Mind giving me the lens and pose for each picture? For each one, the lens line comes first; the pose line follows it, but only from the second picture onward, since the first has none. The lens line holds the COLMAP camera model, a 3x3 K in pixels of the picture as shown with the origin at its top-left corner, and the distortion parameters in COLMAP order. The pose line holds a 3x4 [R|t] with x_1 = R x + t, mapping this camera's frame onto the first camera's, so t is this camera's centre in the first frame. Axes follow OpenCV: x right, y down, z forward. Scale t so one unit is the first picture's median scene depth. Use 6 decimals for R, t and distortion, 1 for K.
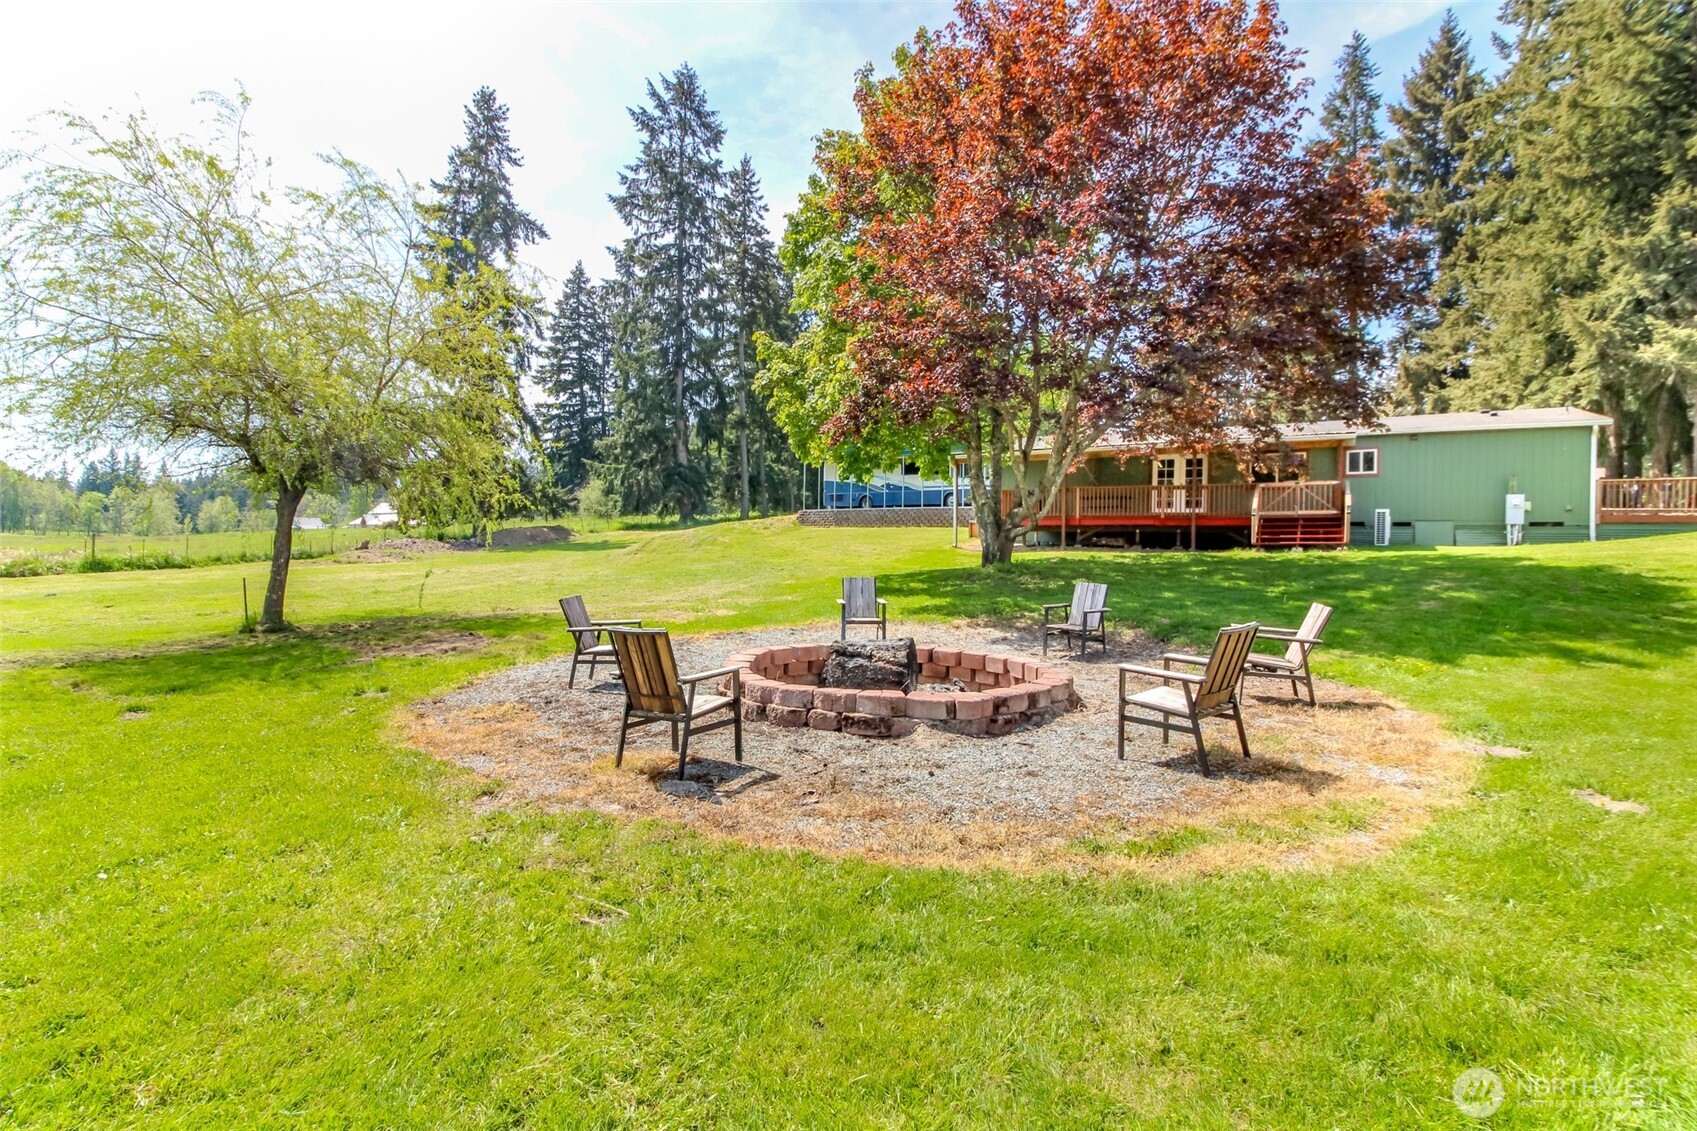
lens RADIAL K [[776.5, 0, 840.0], [0, 776.5, 541.5], [0, 0, 1]] dist [0.012663, -0.013267]
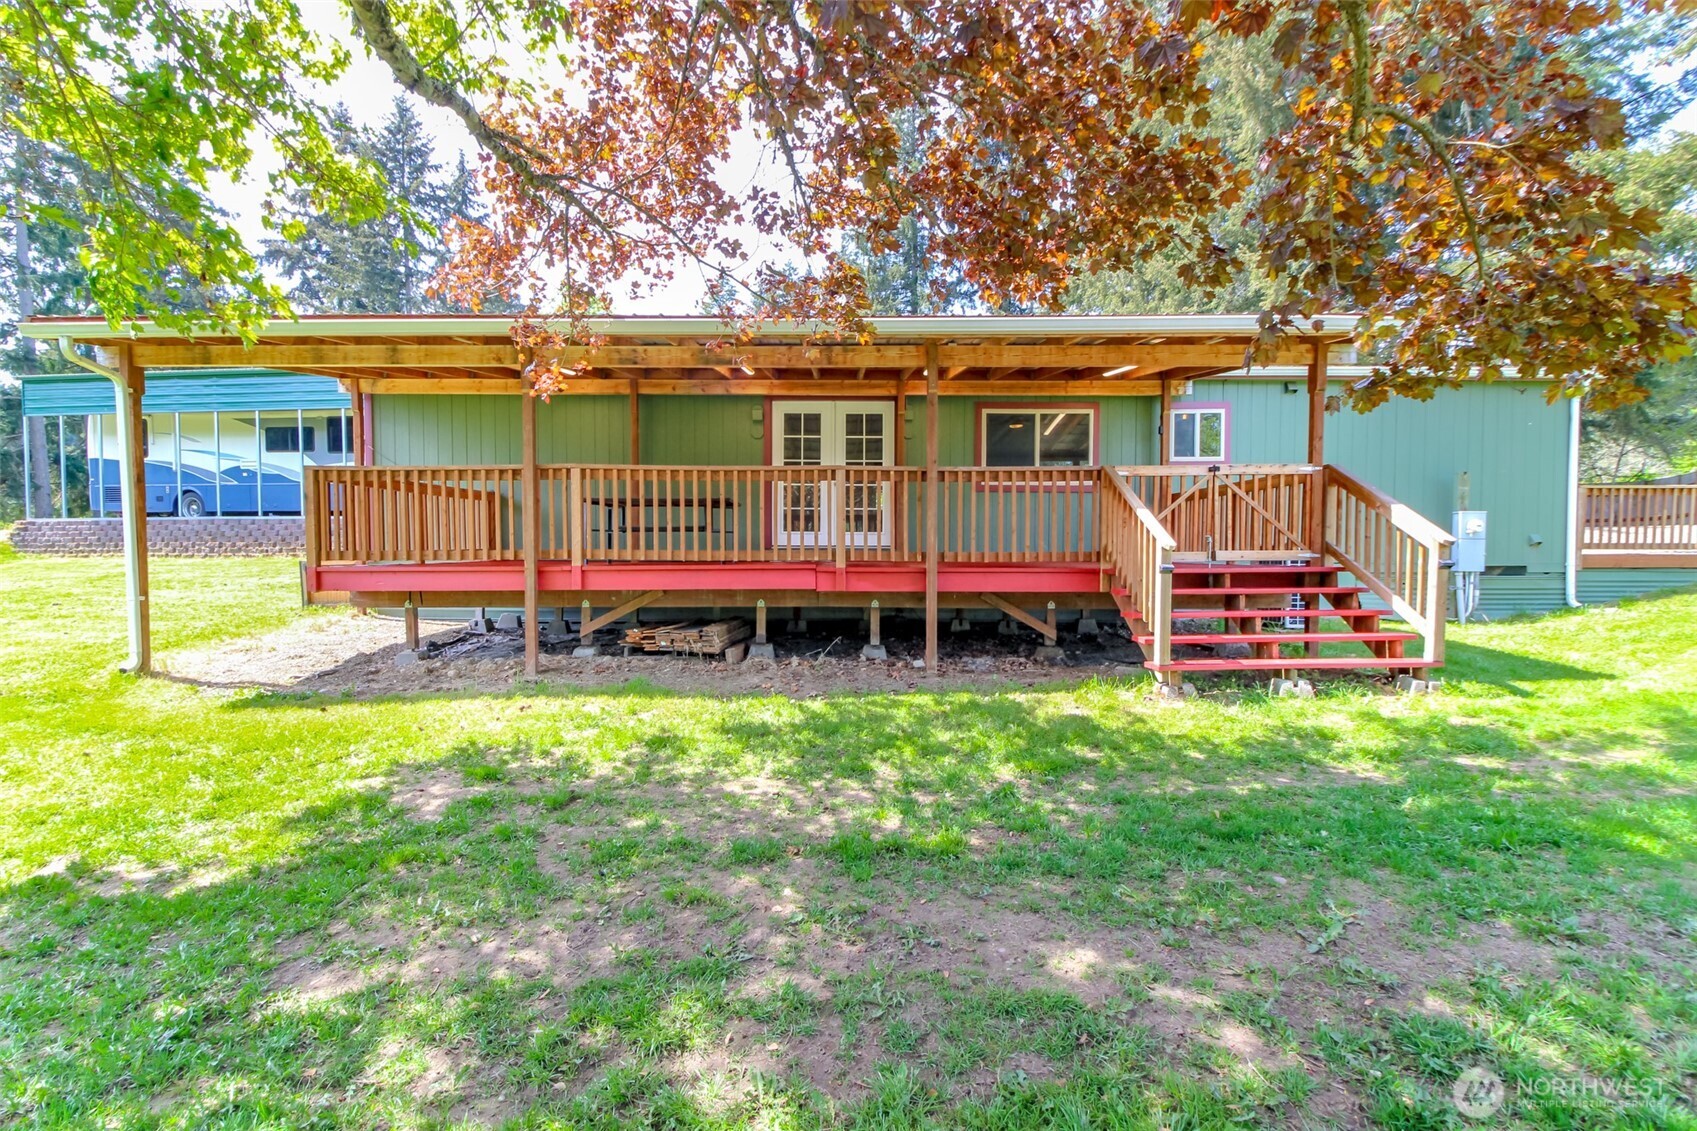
lens RADIAL K [[776.5, 0, 840.0], [0, 776.5, 541.5], [0, 0, 1]] dist [0.012663, -0.013267]
pose [[0.843653, -0.008127, 0.536827, 0.224499], [0.011681, 0.999927, -0.003220, -0.037442], [-0.536762, 0.008988, 0.843686, 0.675147]]
